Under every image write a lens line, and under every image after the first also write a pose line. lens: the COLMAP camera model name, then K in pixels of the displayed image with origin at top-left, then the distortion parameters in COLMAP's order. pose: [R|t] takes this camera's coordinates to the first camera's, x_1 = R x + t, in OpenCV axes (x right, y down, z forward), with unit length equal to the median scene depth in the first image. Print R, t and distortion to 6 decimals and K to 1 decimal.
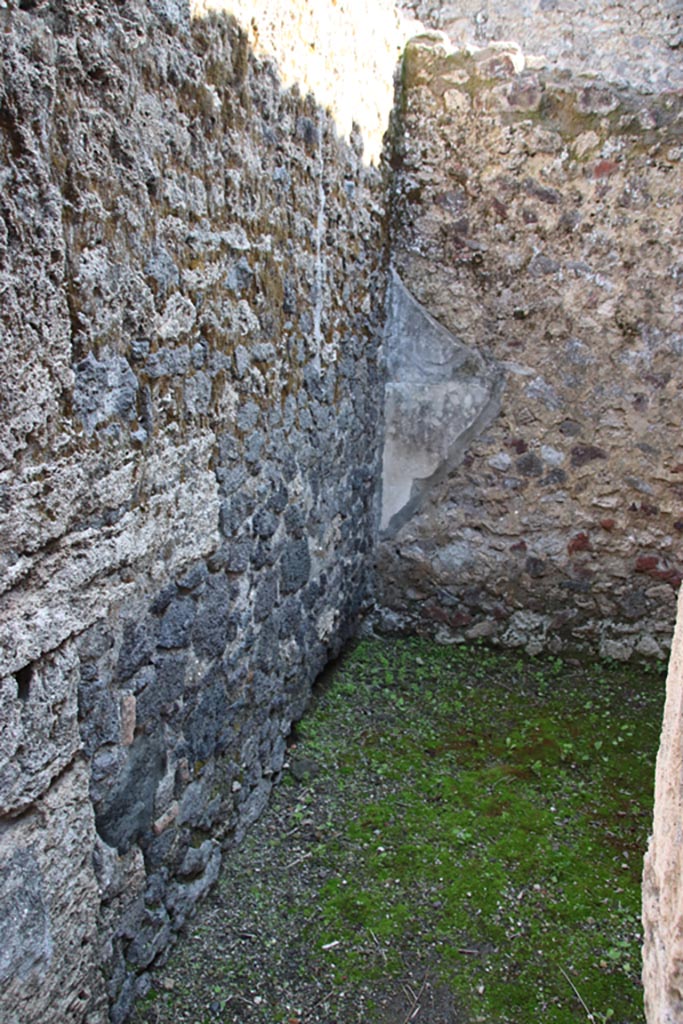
lens RADIAL K [[847.9, 0, 341.5], [0, 847.9, 512.0], [0, 0, 1]] dist [-0.147678, 0.149913]
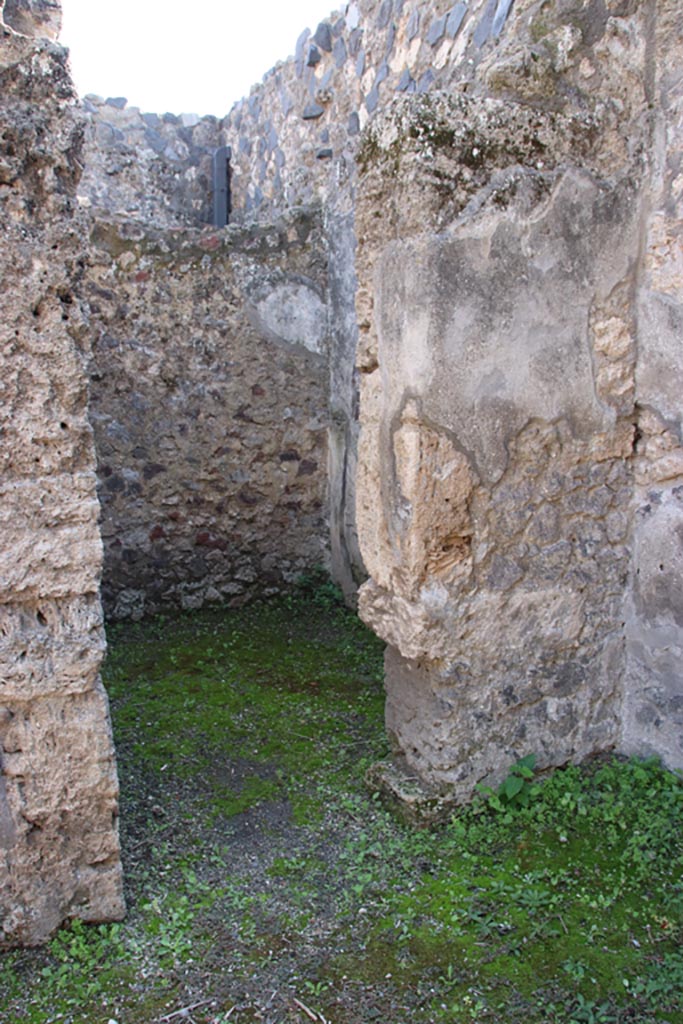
lens RADIAL K [[847.9, 0, 341.5], [0, 847.9, 512.0], [0, 0, 1]] dist [-0.147678, 0.149913]
pose [[0.732929, -0.148028, 0.664005, -0.458361], [0.189500, 0.981833, 0.009713, 0.051144], [-0.653379, 0.118710, 0.747665, -0.296730]]
